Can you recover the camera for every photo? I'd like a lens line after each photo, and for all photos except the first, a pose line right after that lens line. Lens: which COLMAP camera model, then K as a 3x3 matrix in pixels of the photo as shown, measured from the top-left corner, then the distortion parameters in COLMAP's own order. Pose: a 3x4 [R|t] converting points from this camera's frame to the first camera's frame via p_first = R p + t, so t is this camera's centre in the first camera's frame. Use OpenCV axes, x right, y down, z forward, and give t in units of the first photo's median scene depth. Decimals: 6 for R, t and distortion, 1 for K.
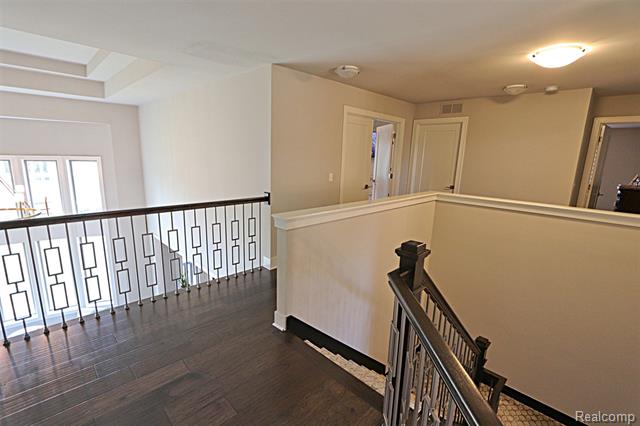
lens RADIAL K [[295.0, 0, 316.4], [0, 295.0, 214.6], [0, 0, 1]] dist [-0.001548, 0.000352]
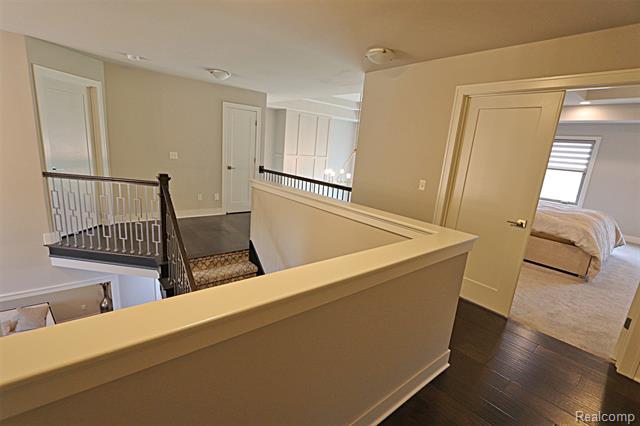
lens RADIAL K [[295.0, 0, 316.4], [0, 295.0, 214.6], [0, 0, 1]] dist [-0.001548, 0.000352]
pose [[-0.099046, 0.185797, -0.977583, 1.024021], [-0.279092, 0.937795, 0.206512, -0.165741], [0.955143, 0.293290, -0.041030, 0.958294]]
